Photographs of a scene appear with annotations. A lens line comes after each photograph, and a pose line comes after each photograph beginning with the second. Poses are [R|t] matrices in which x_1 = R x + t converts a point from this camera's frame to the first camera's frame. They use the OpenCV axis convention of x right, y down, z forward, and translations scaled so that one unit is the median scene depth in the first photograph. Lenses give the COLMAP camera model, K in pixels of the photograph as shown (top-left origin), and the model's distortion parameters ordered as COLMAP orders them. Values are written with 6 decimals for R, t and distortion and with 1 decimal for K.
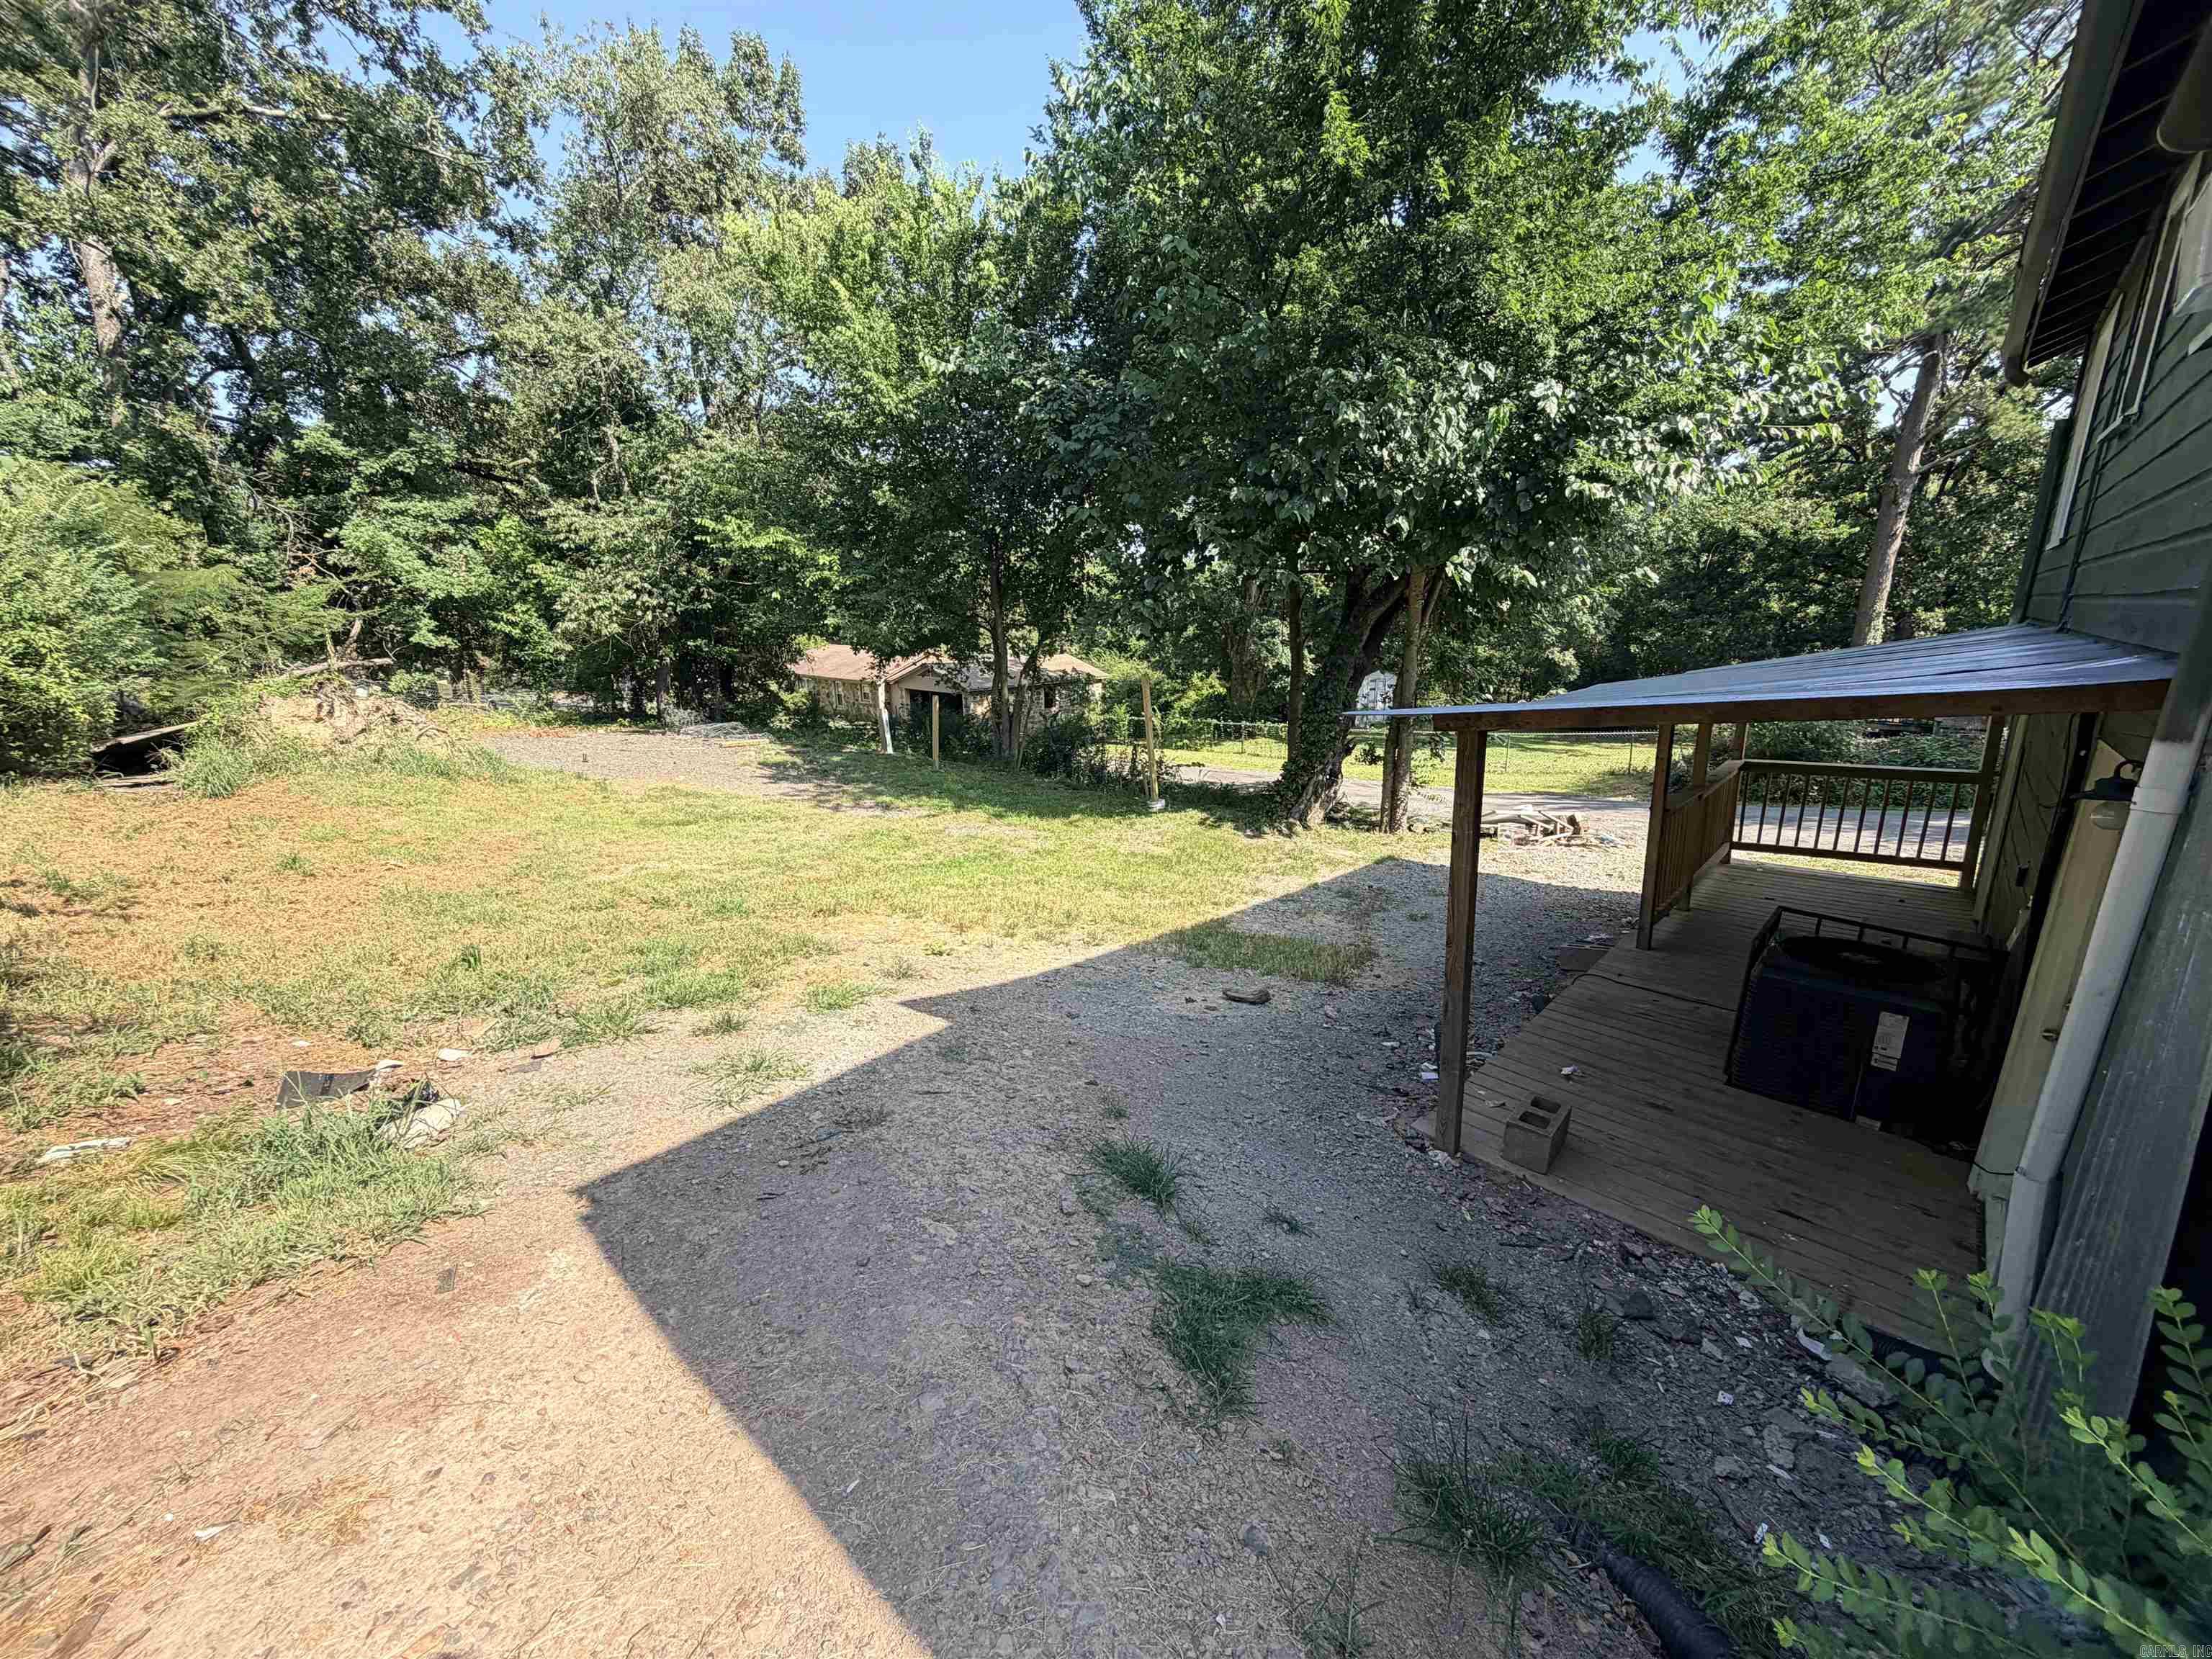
lens RADIAL K [[882.2, 0, 1108.4], [0, 882.2, 831.2], [0, 0, 1]] dist [0.001778, 0.000417]
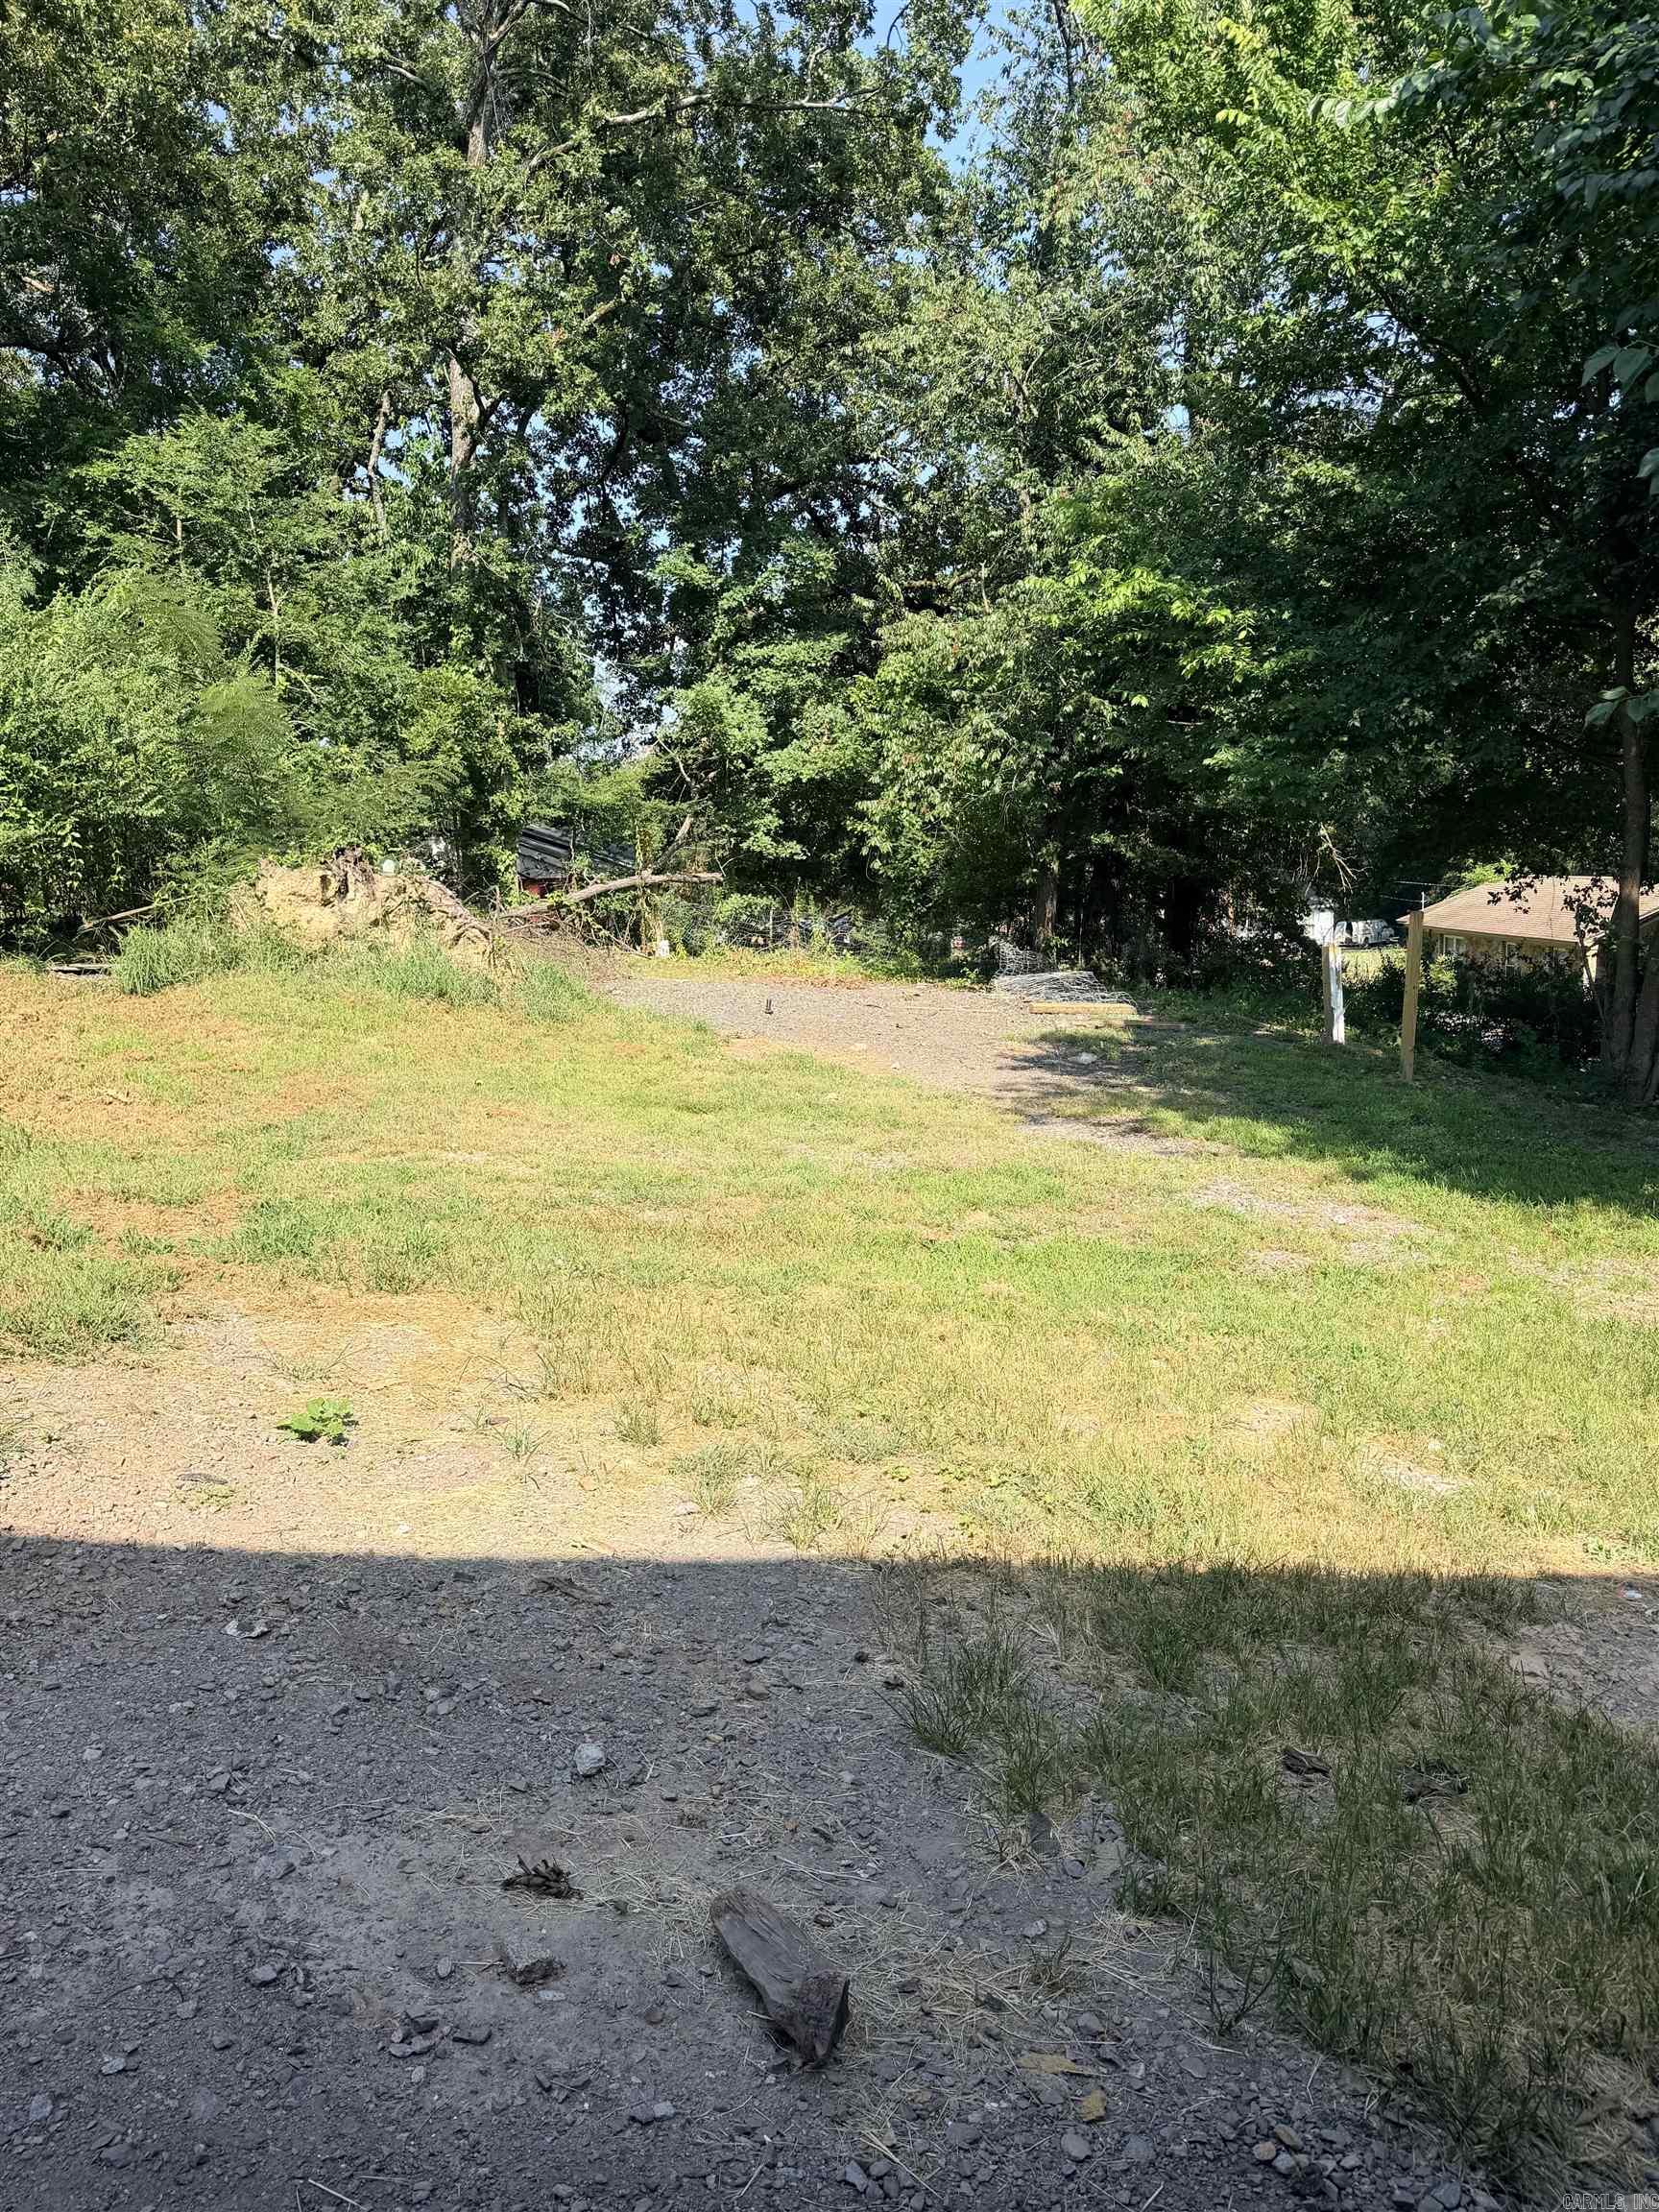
lens RADIAL K [[1574.1, 0, 830.6], [0, 1574.1, 1105.2], [0, 0, 1]] dist [0.027744, 0.000325]
pose [[0.721881, 0.092914, -0.685752, 0.108537], [-0.150121, 0.988374, -0.024113, -0.001147], [0.675538, 0.120353, 0.727436, 0.199096]]
